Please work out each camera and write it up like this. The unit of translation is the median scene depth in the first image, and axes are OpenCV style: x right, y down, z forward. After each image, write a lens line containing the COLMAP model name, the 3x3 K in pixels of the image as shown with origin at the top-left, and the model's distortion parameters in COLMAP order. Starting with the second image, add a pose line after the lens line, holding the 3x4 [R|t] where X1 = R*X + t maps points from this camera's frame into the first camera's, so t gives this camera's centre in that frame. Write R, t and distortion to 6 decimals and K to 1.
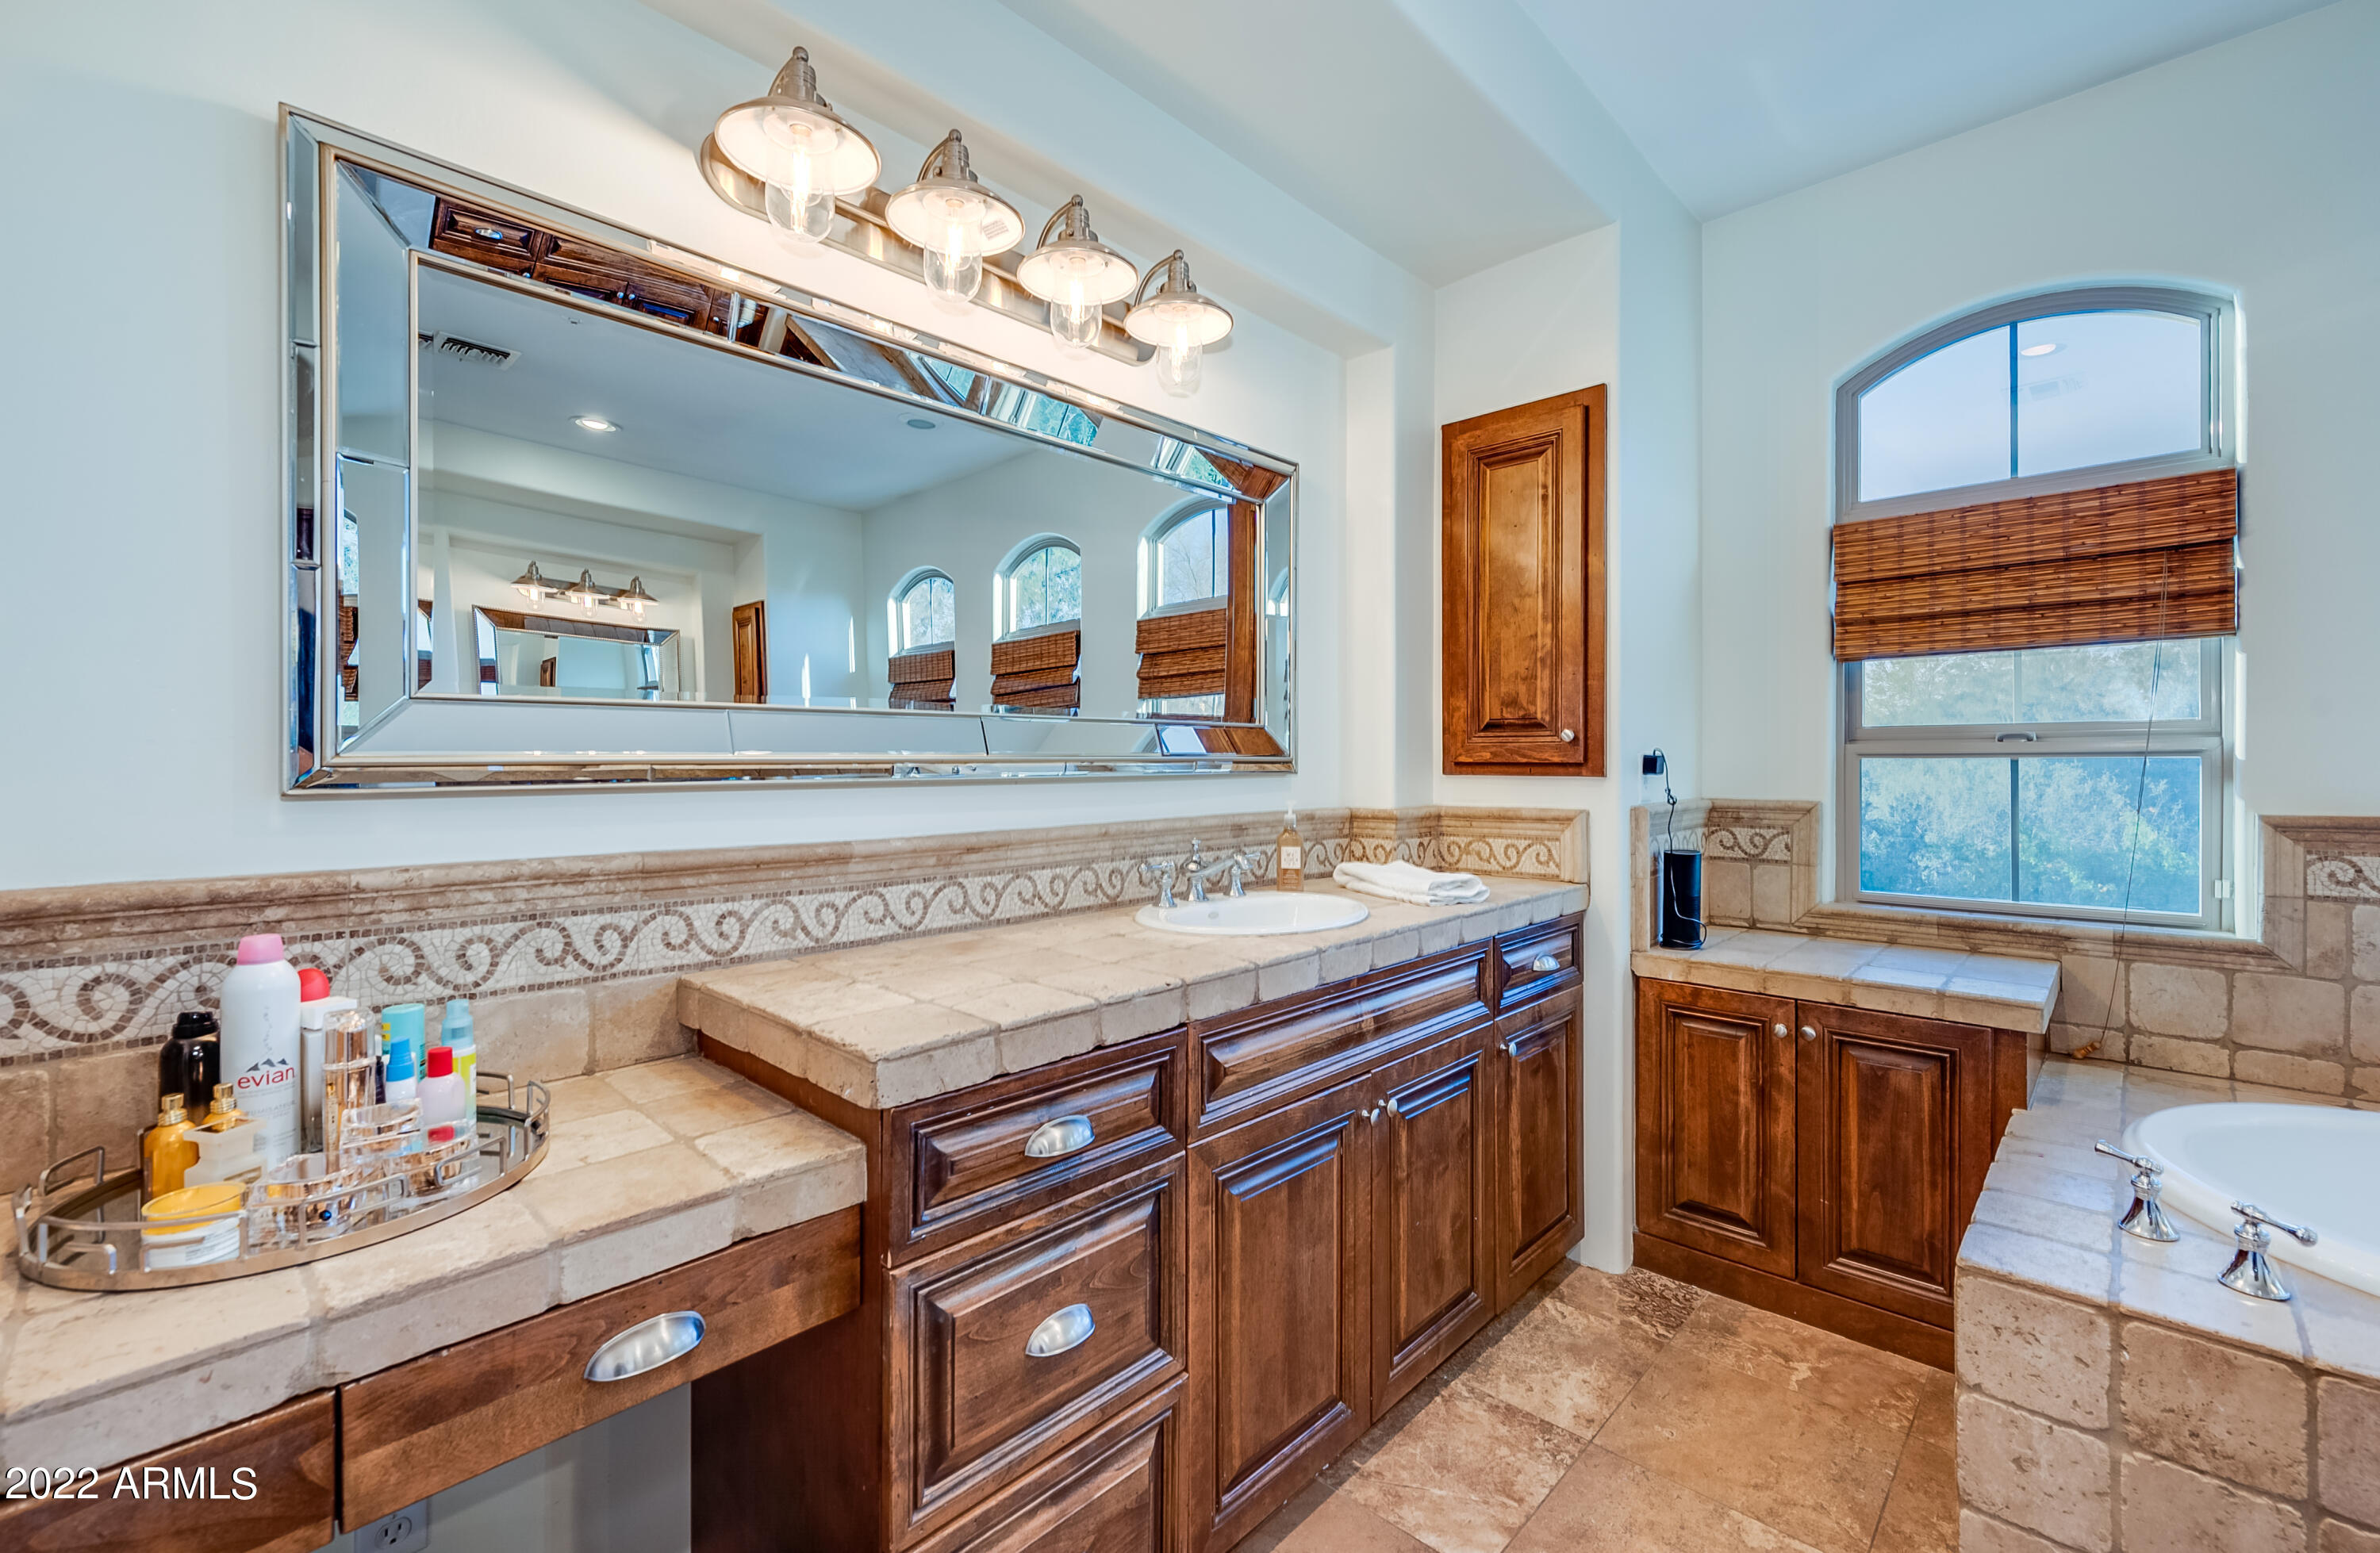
lens RADIAL K [[982.7, 0, 1190.0], [0, 982.7, 776.5], [0, 0, 1]] dist [-0.000297, -0.000122]
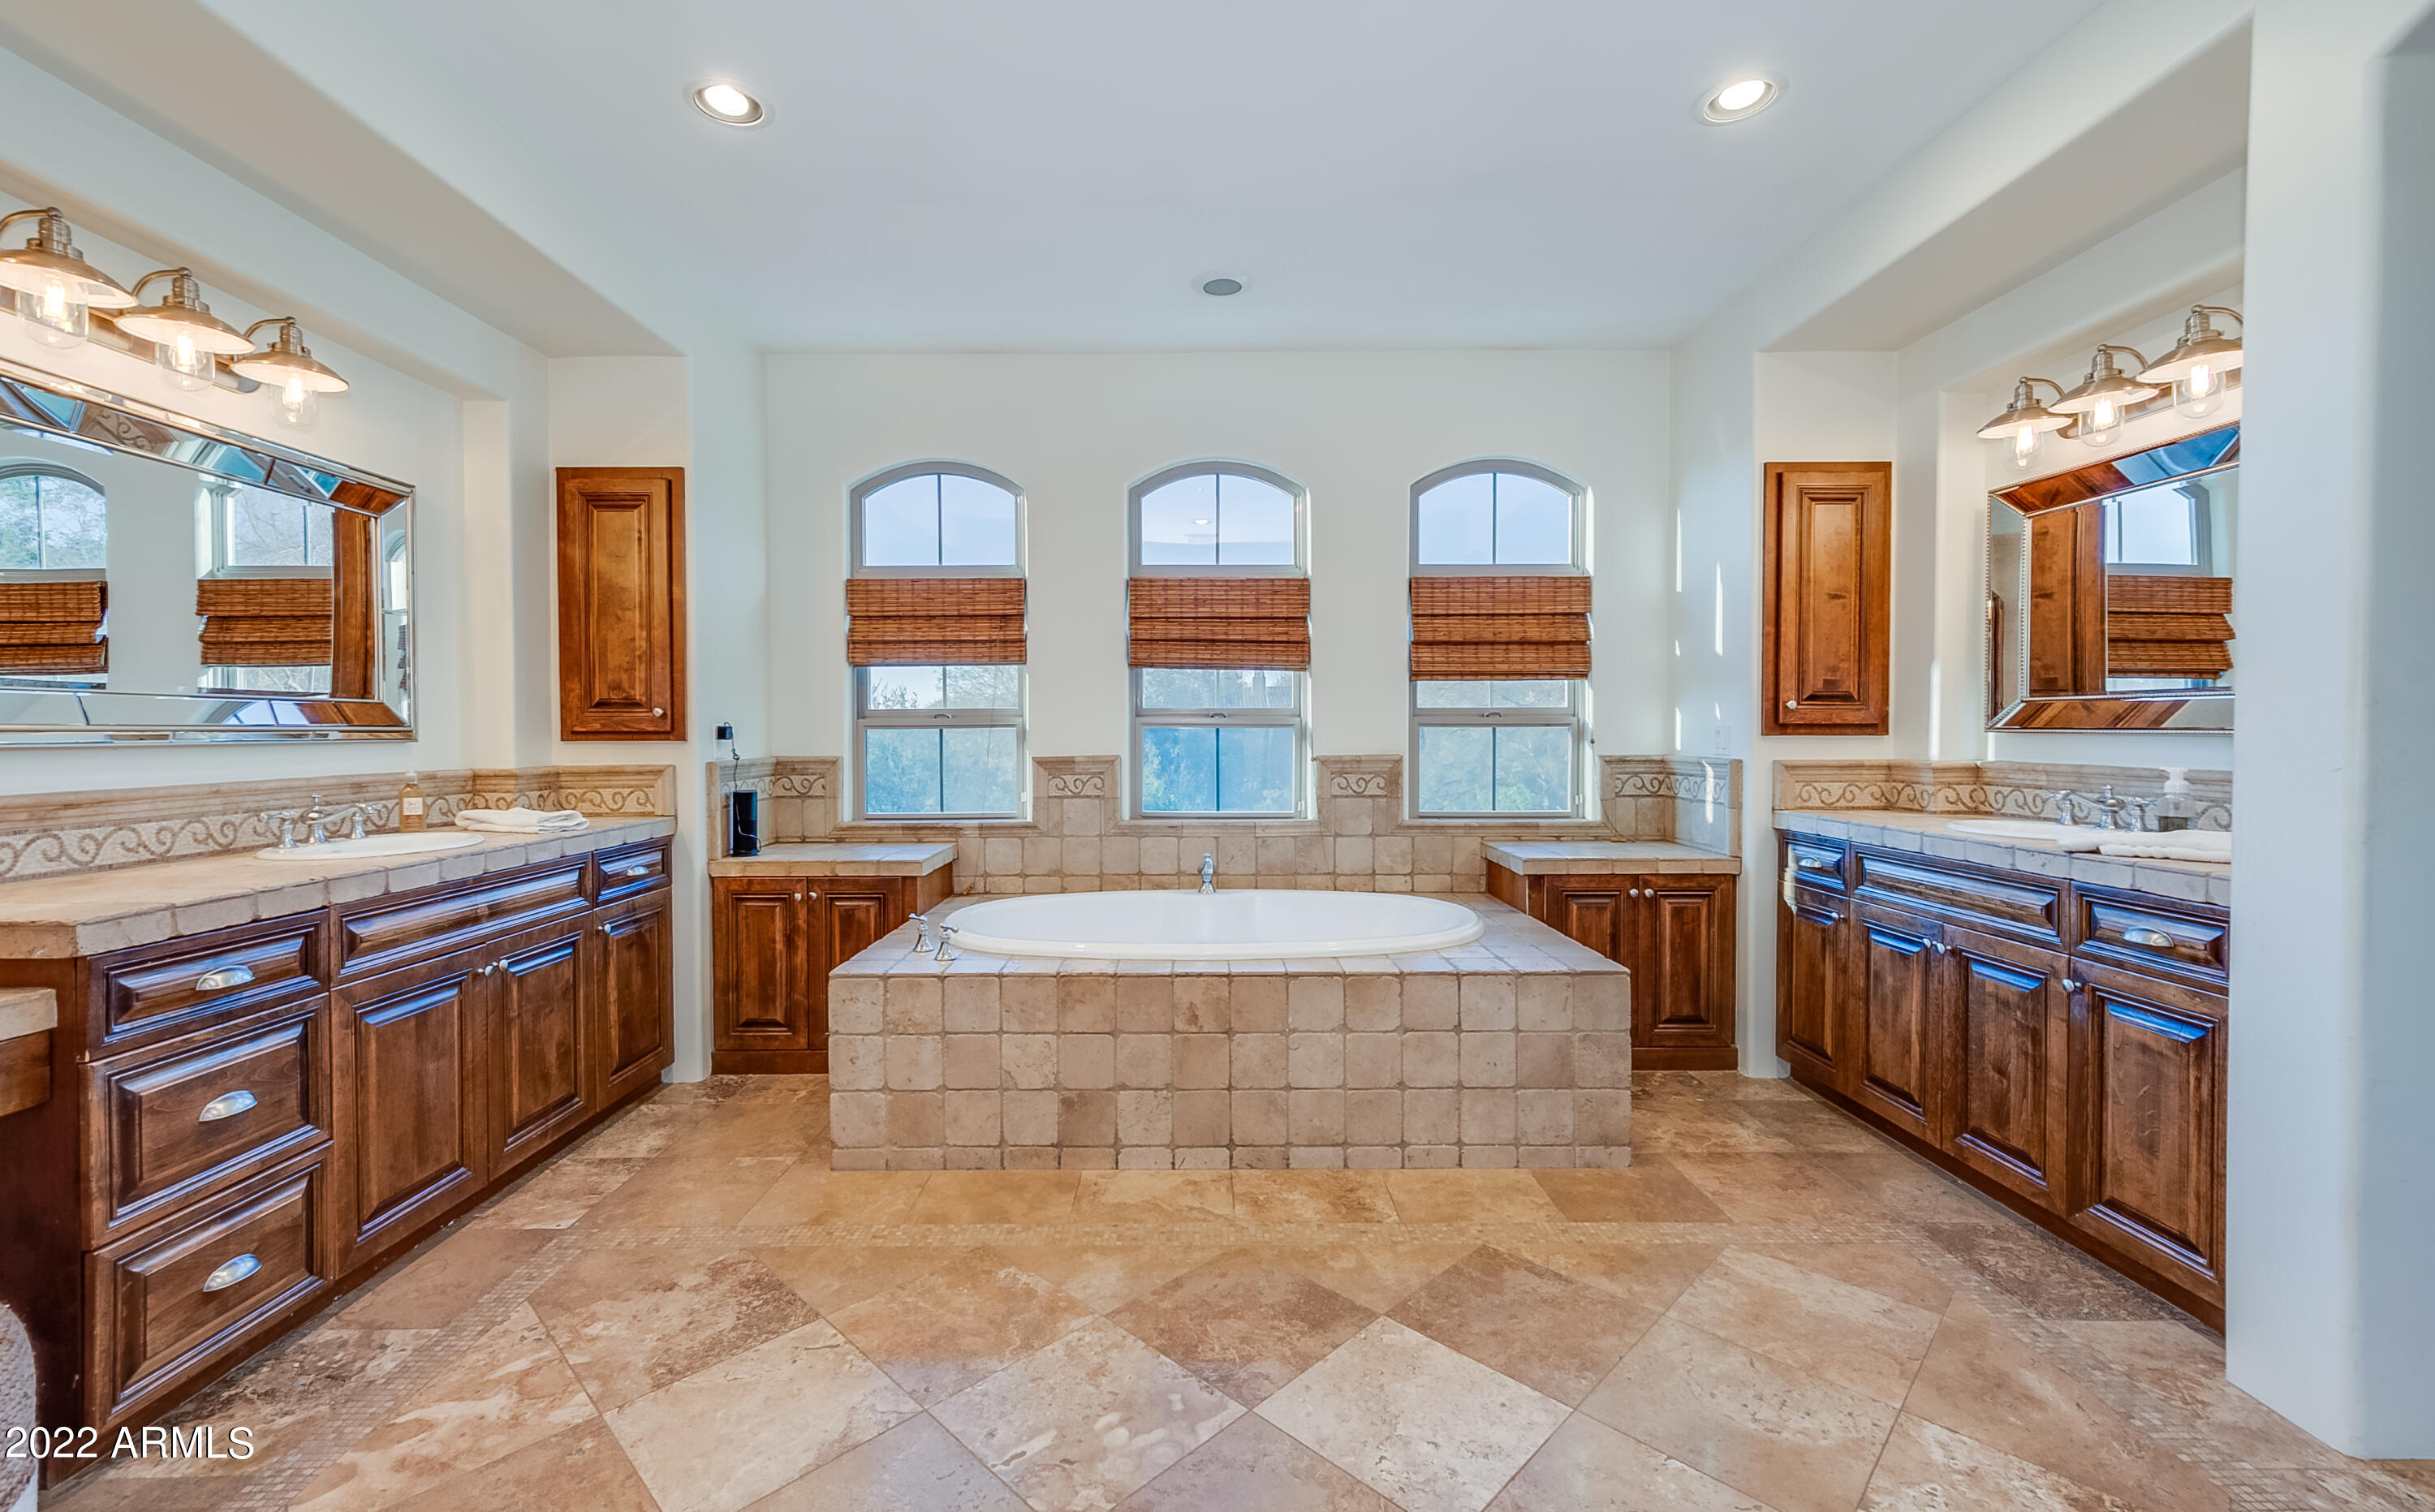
lens RADIAL K [[1035.6, 0, 1209.3], [0, 1035.6, 746.5], [0, 0, 1]] dist [0.003366, 0.000605]
pose [[0.724173, -0.011988, 0.689514, -0.081137], [0.013973, 0.999899, 0.002709, 0.016956], [-0.689477, 0.007673, 0.724267, -0.723256]]
